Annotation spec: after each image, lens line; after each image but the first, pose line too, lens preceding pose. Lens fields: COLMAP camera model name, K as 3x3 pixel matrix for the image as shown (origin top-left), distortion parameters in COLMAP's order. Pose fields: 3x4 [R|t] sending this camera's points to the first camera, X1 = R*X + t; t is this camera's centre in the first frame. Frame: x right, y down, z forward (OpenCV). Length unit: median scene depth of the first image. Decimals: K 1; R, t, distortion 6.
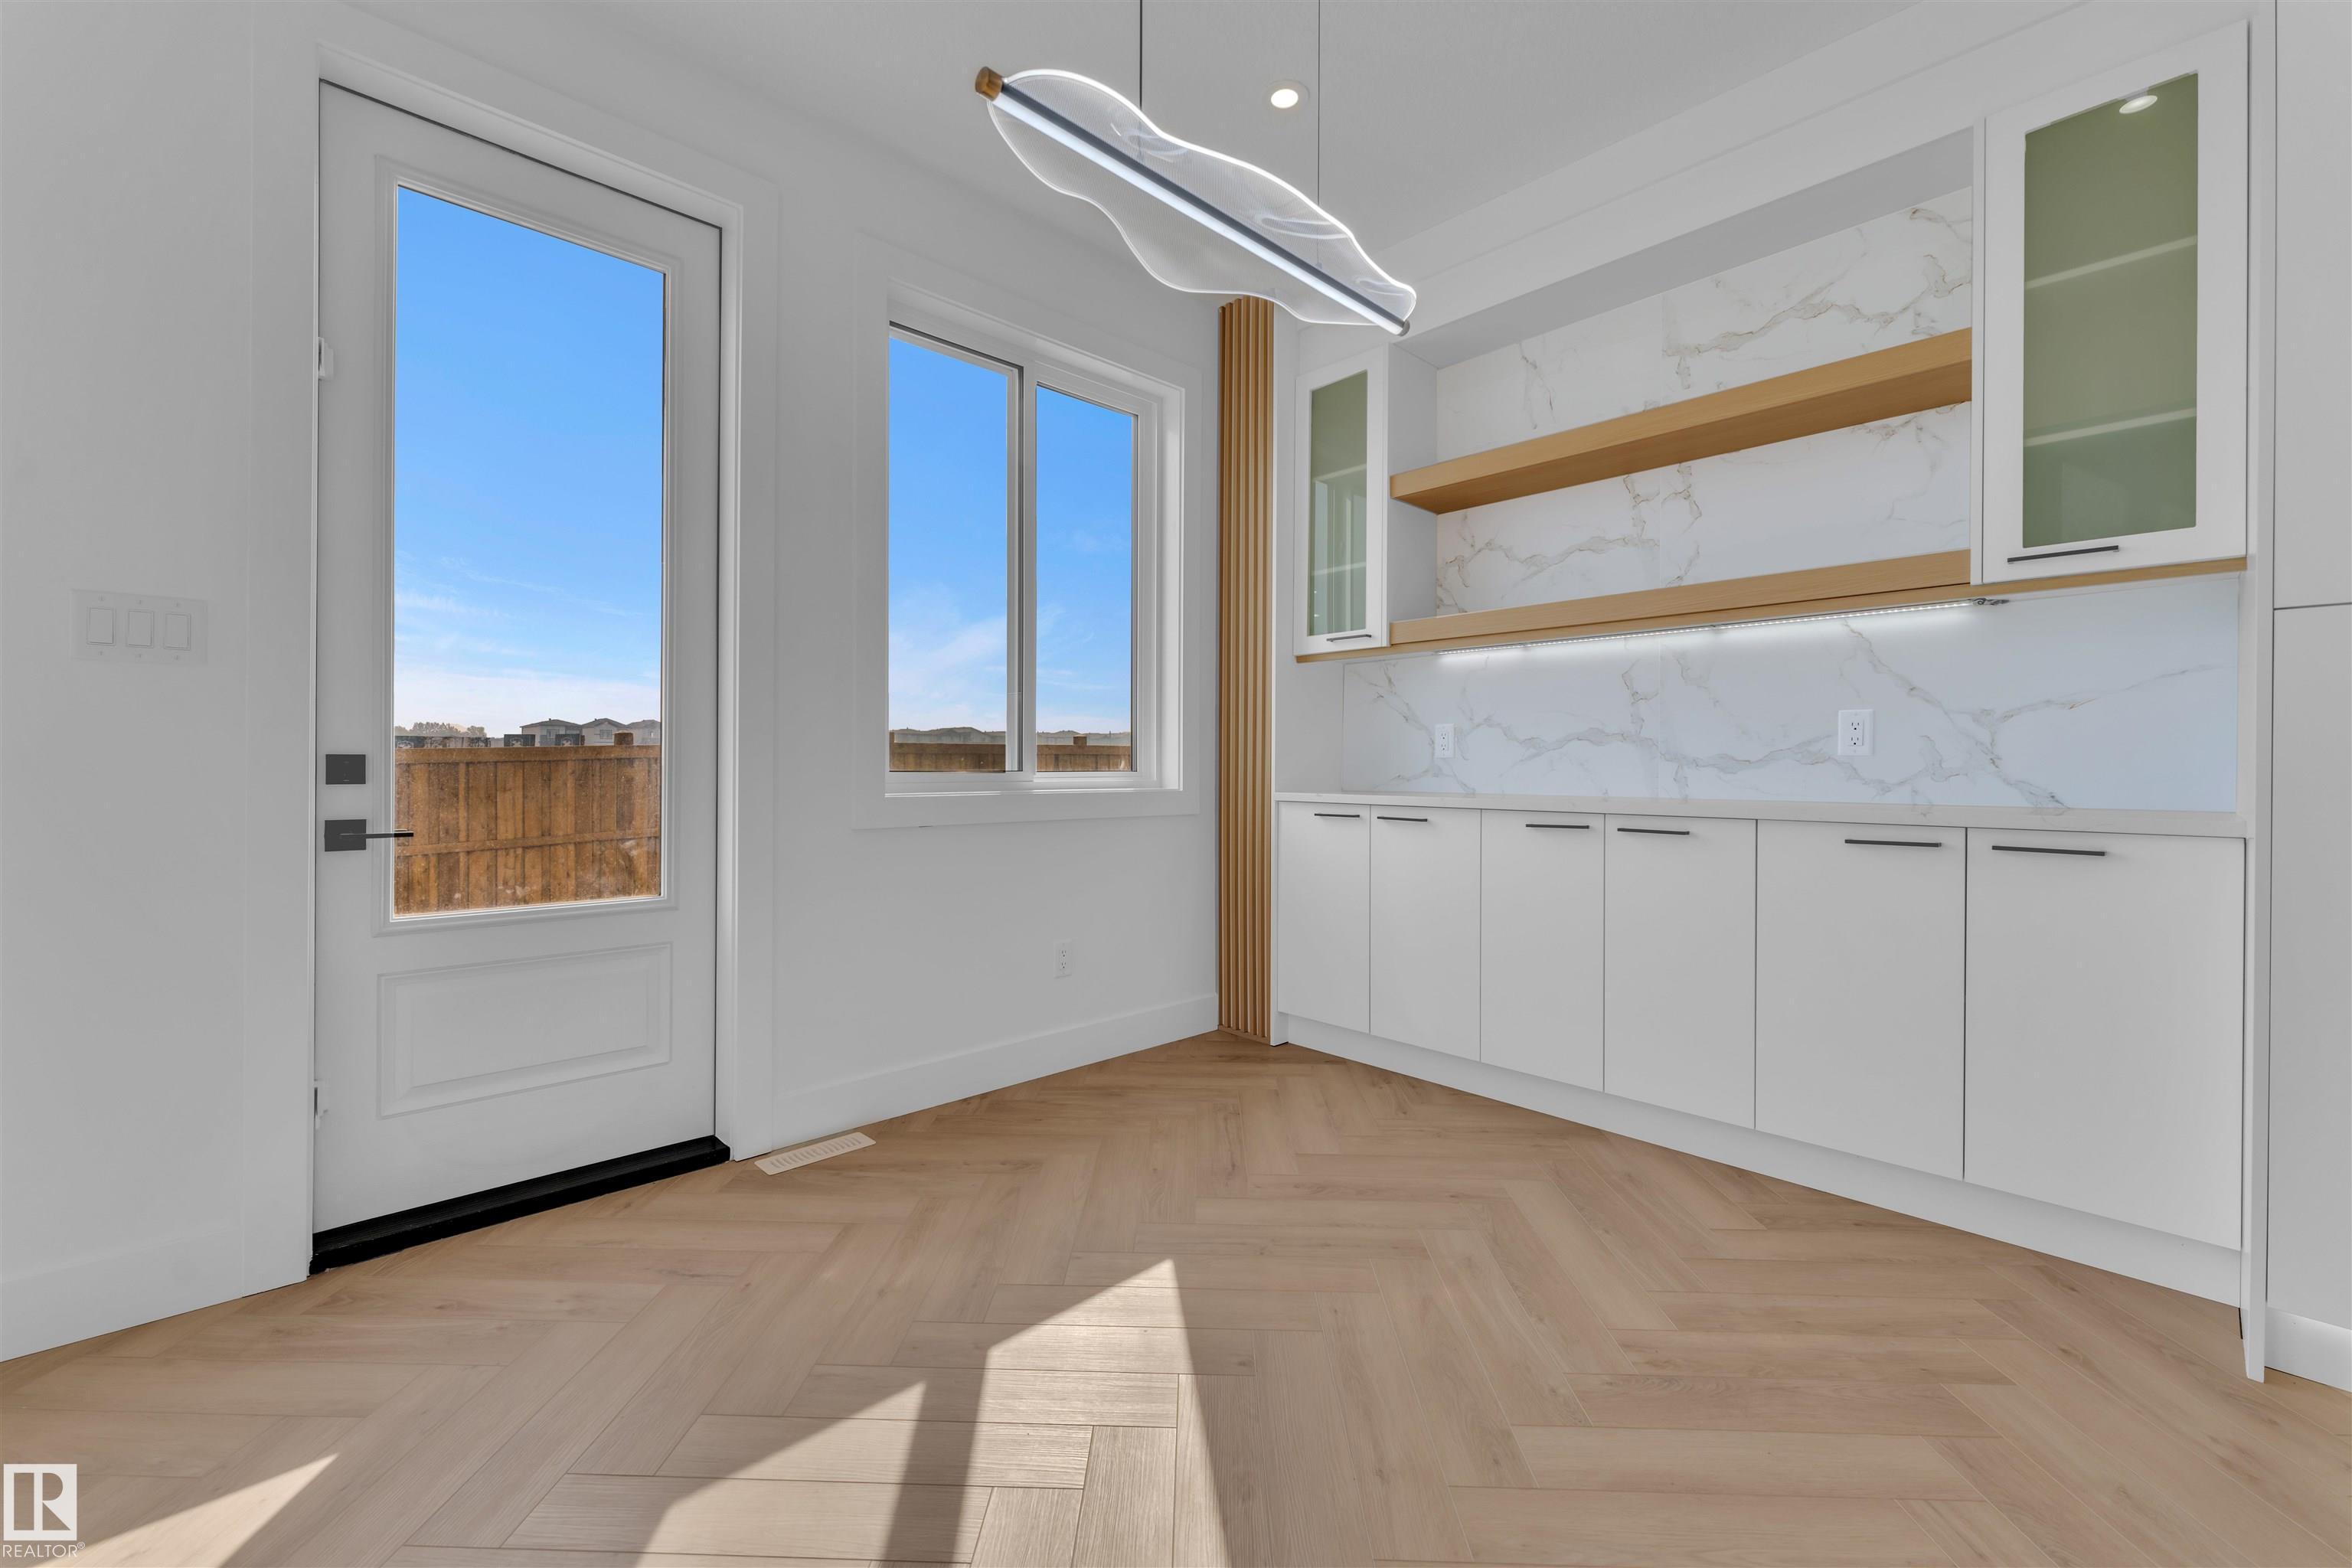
lens RADIAL K [[943.9, 0, 1171.3], [0, 943.9, 769.6], [0, 0, 1]] dist [0.001196, 0.000008]
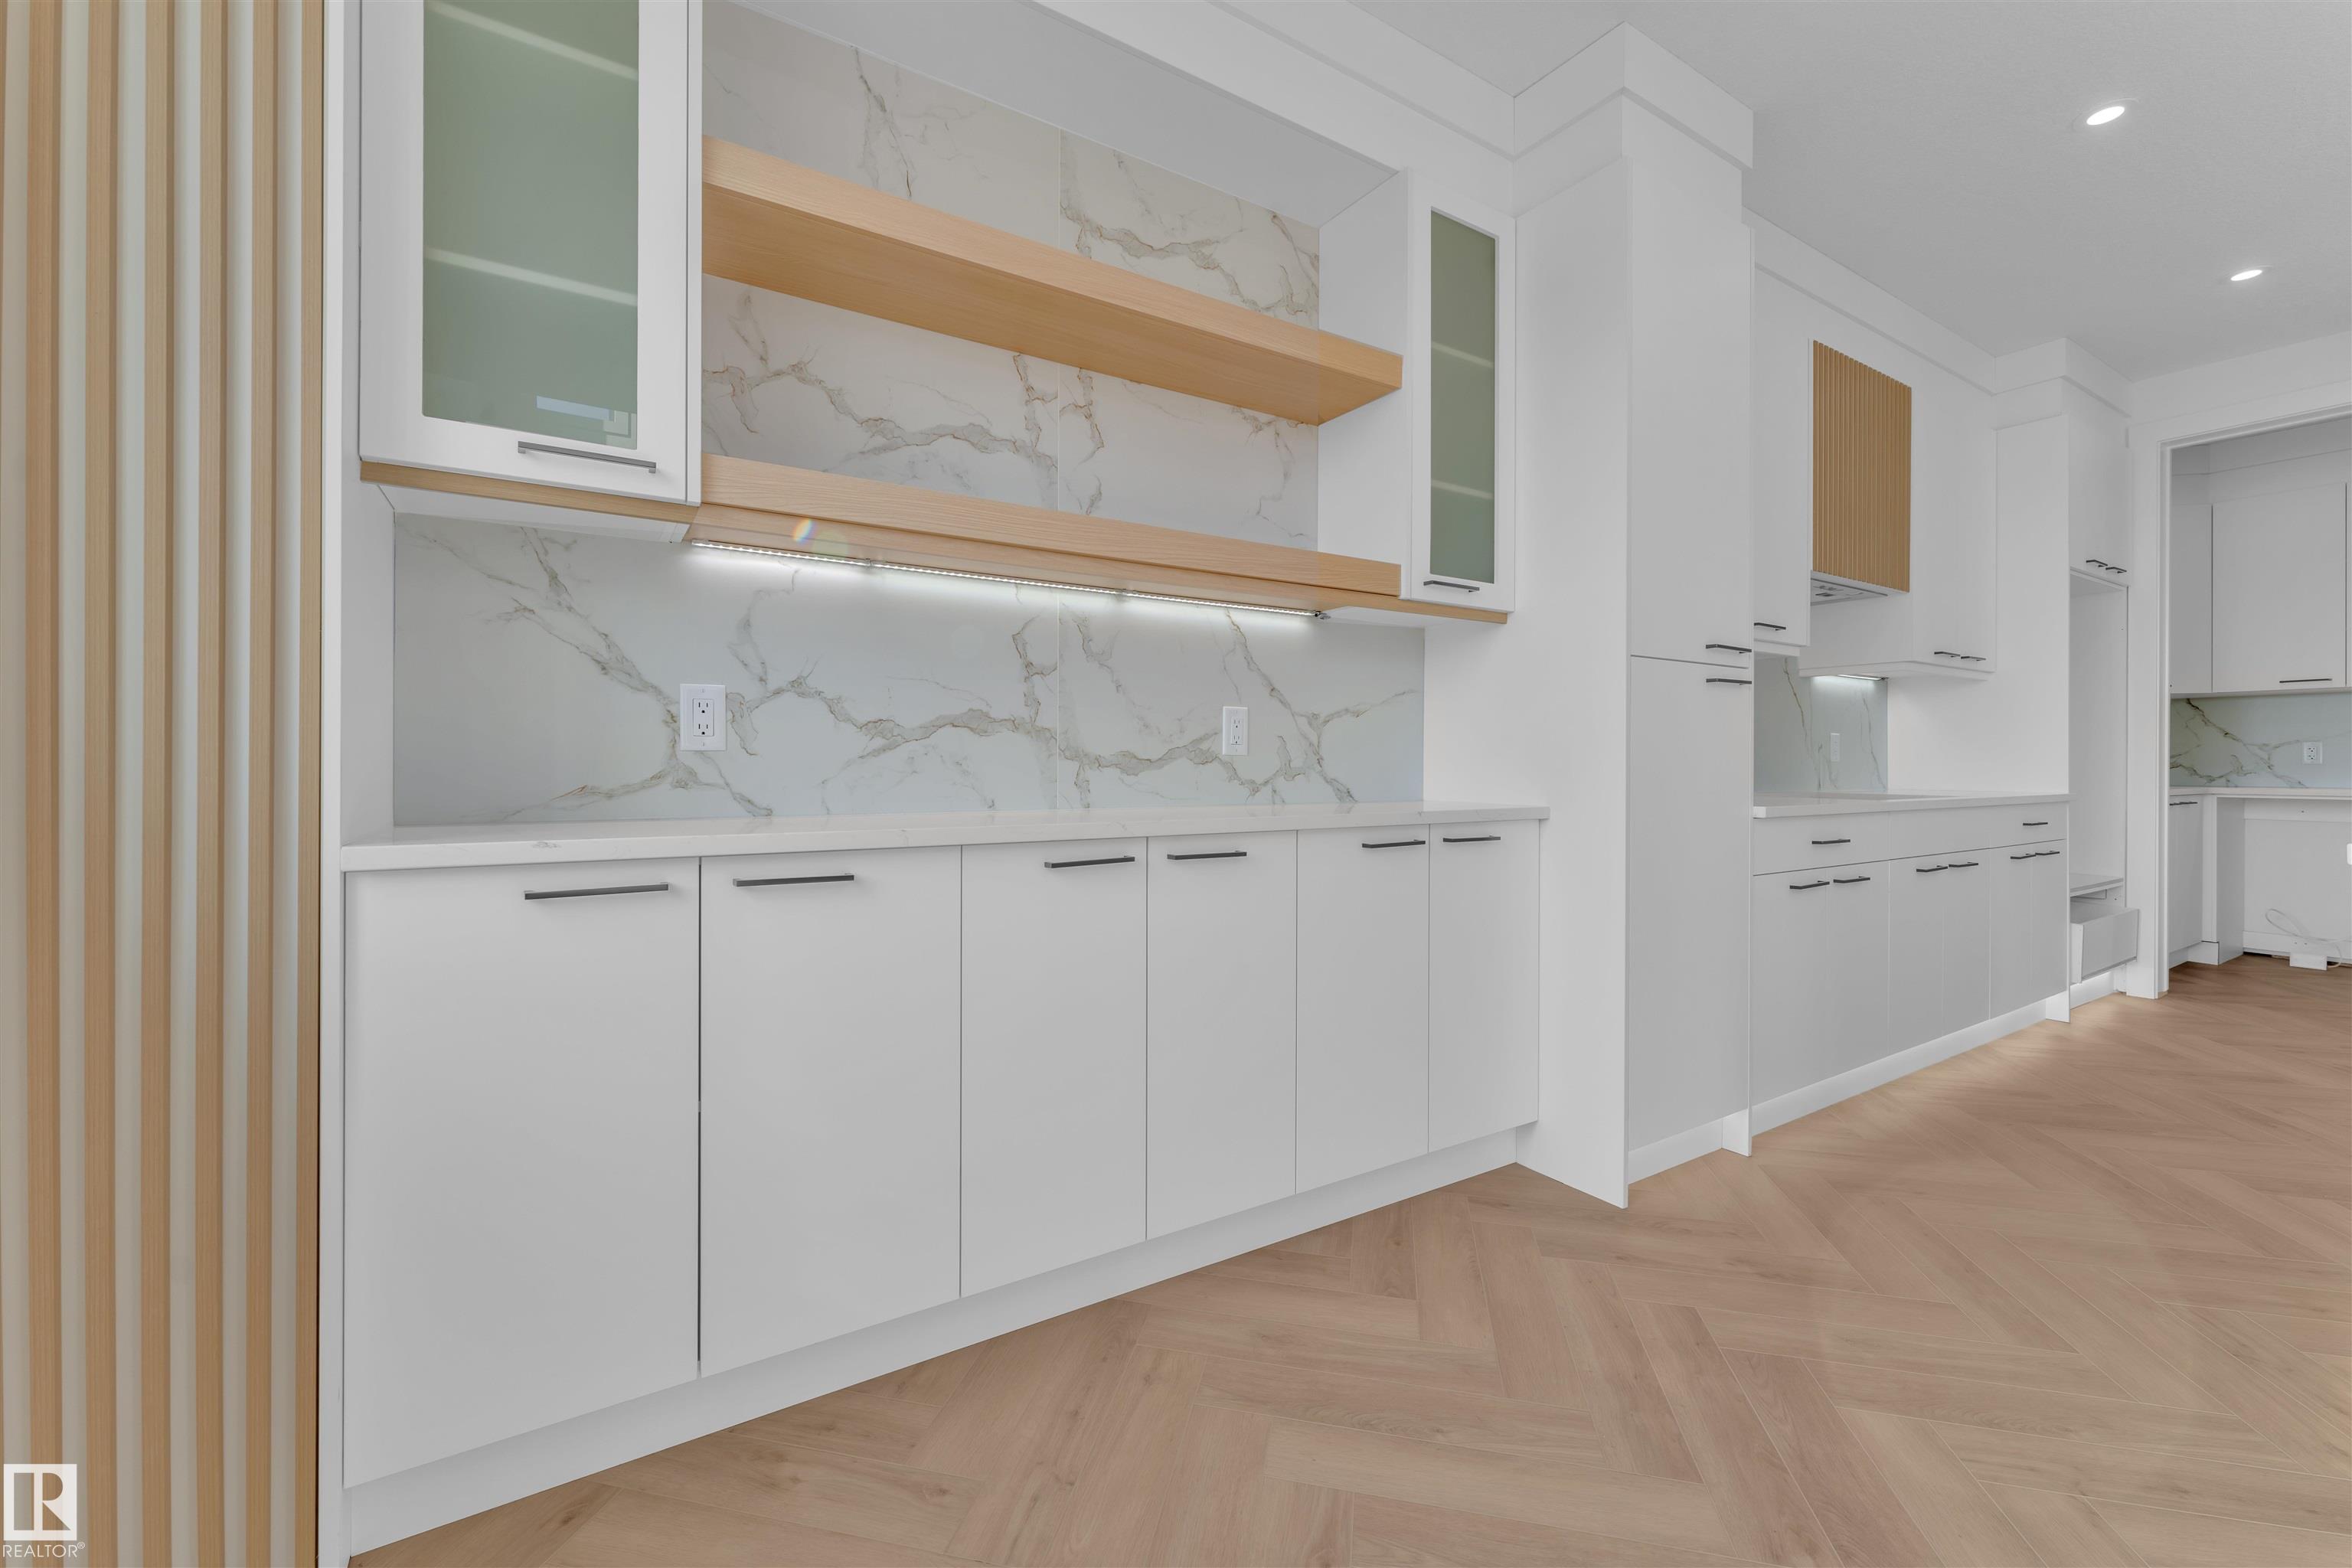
lens RADIAL K [[943.9, 0, 1164.0], [0, 943.9, 768.9], [0, 0, 1]] dist [0.001196, 0.000008]
pose [[0.196125, -0.007585, 0.980550, -0.188671], [0.001774, 0.999971, 0.007380, -0.006818], [-0.980577, 0.000292, 0.196133, 0.754837]]
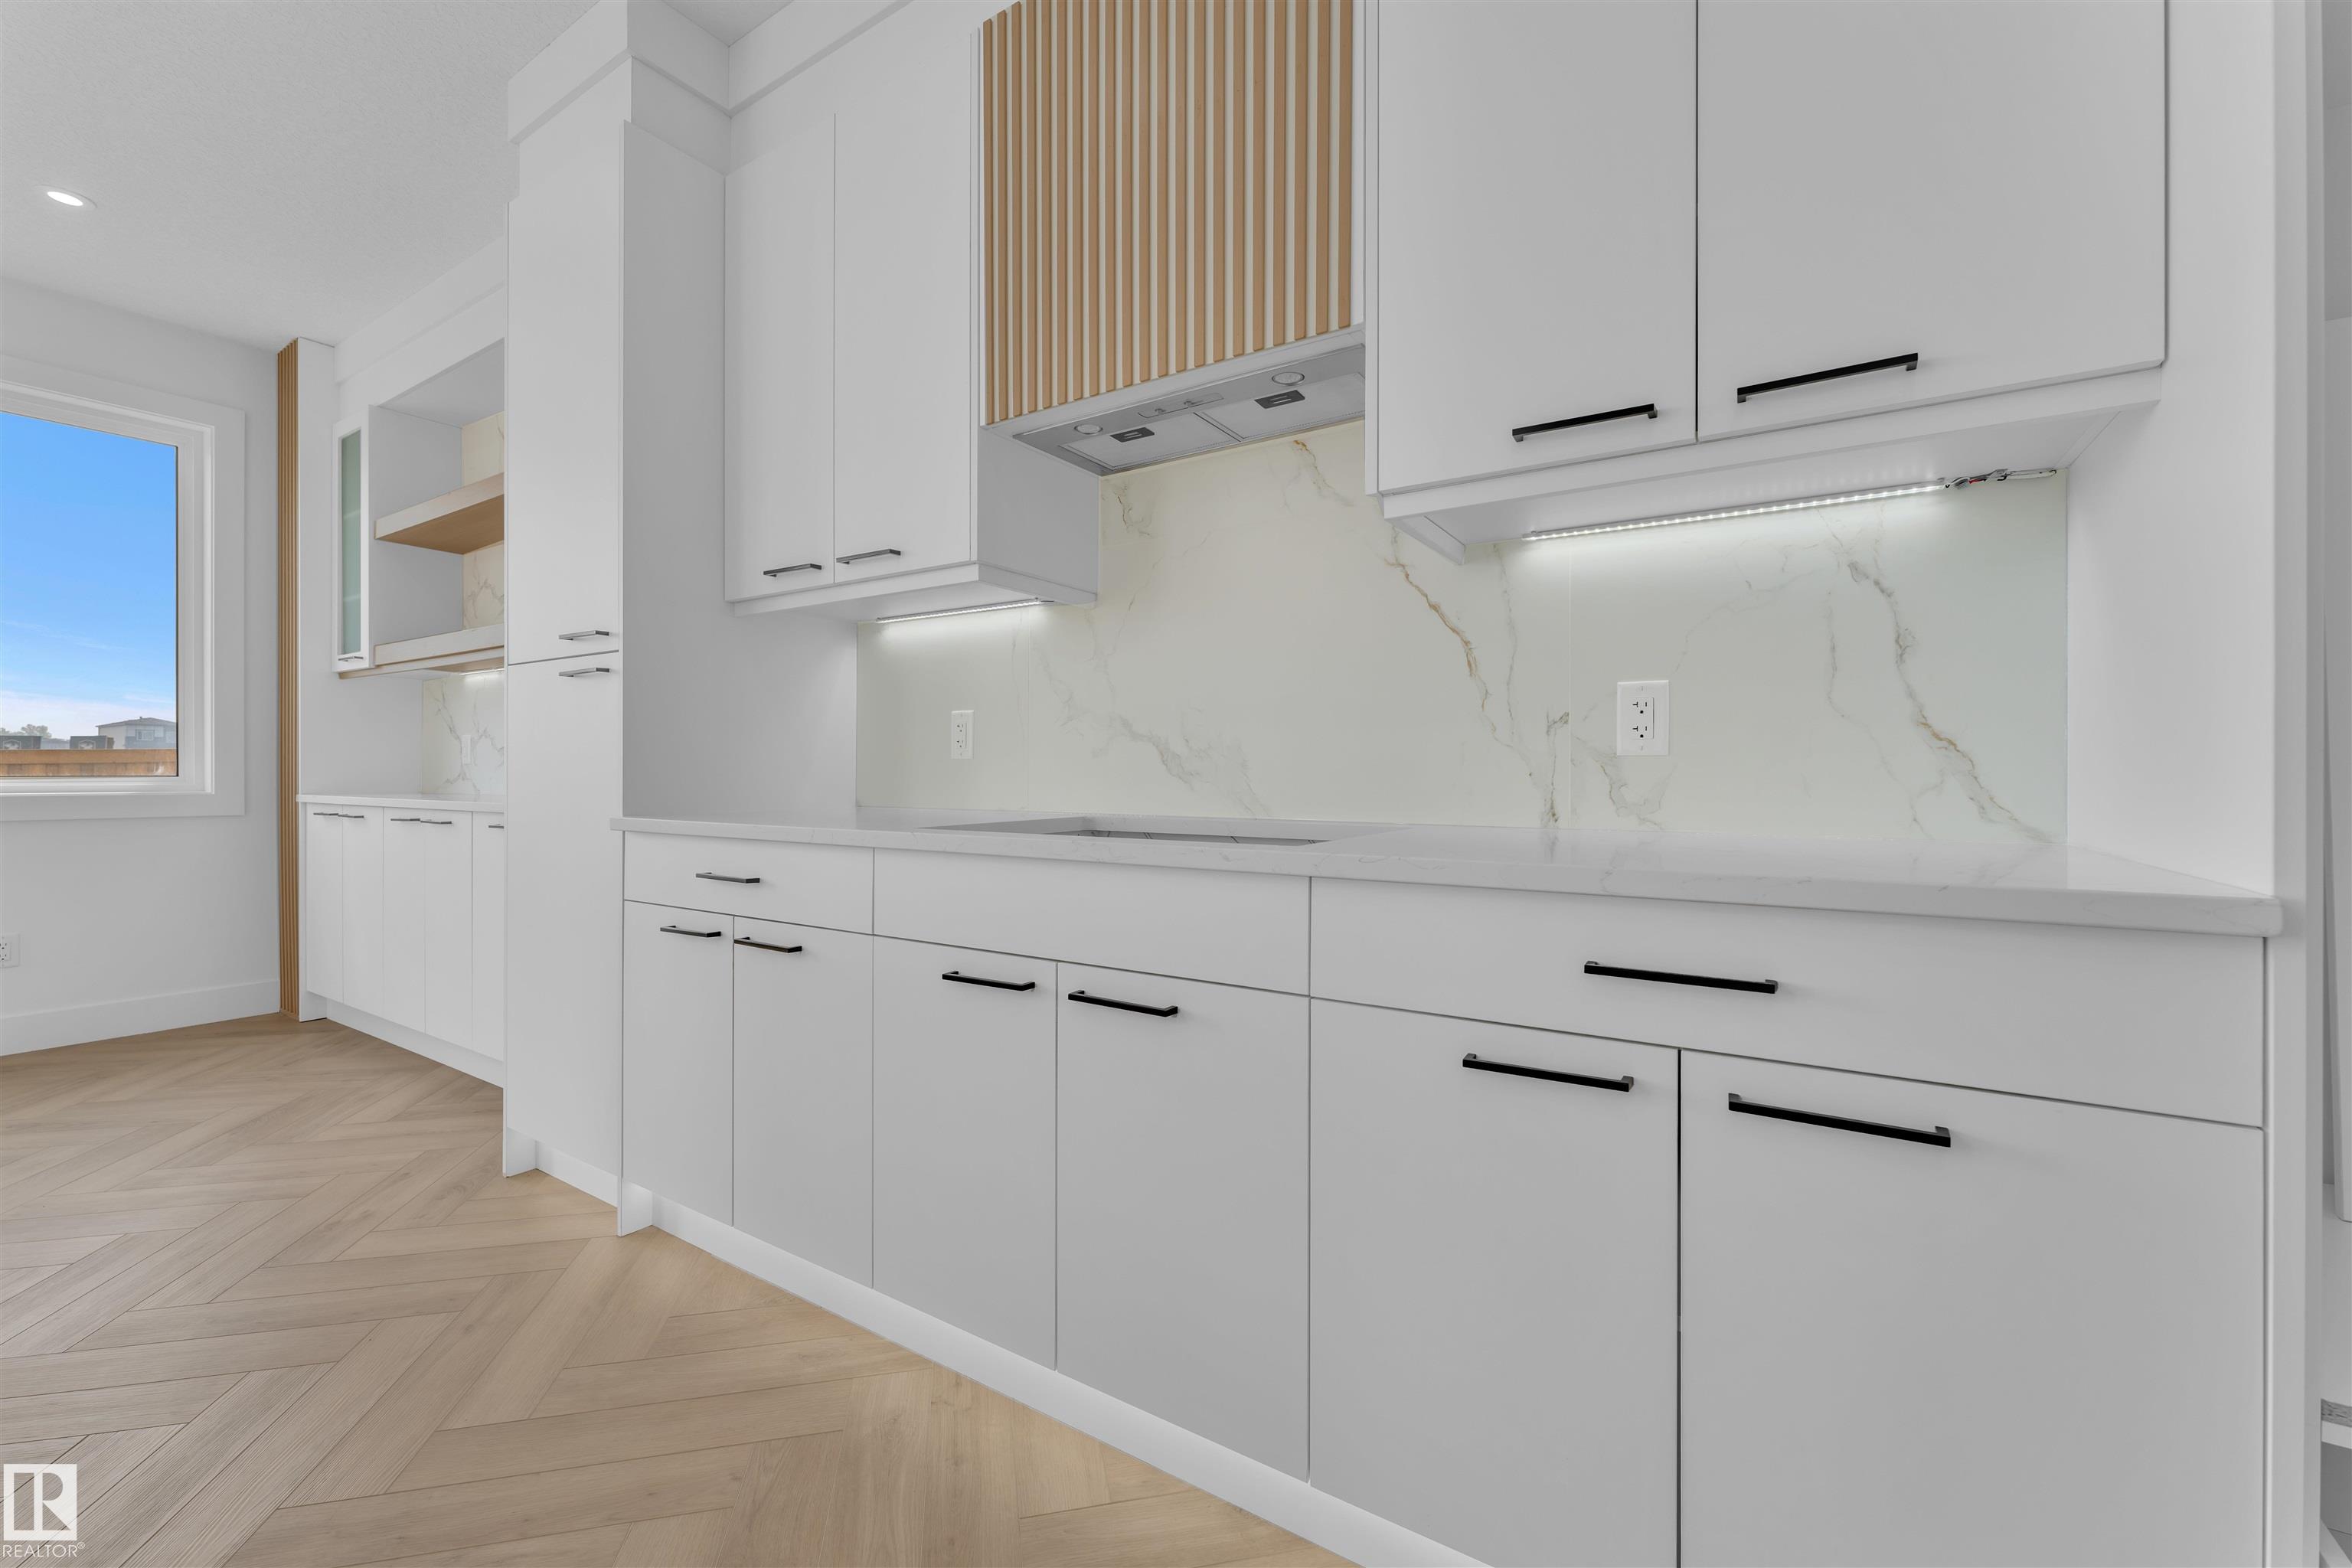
lens RADIAL K [[943.9, 0, 1171.1], [0, 943.9, 770.6], [0, 0, 1]] dist [0.001196, 0.000008]
pose [[0.971871, -0.008107, 0.235373, 0.991662], [0.008275, 0.999966, 0.000273, 0.003573], [-0.235367, 0.001682, 0.971905, -0.388077]]
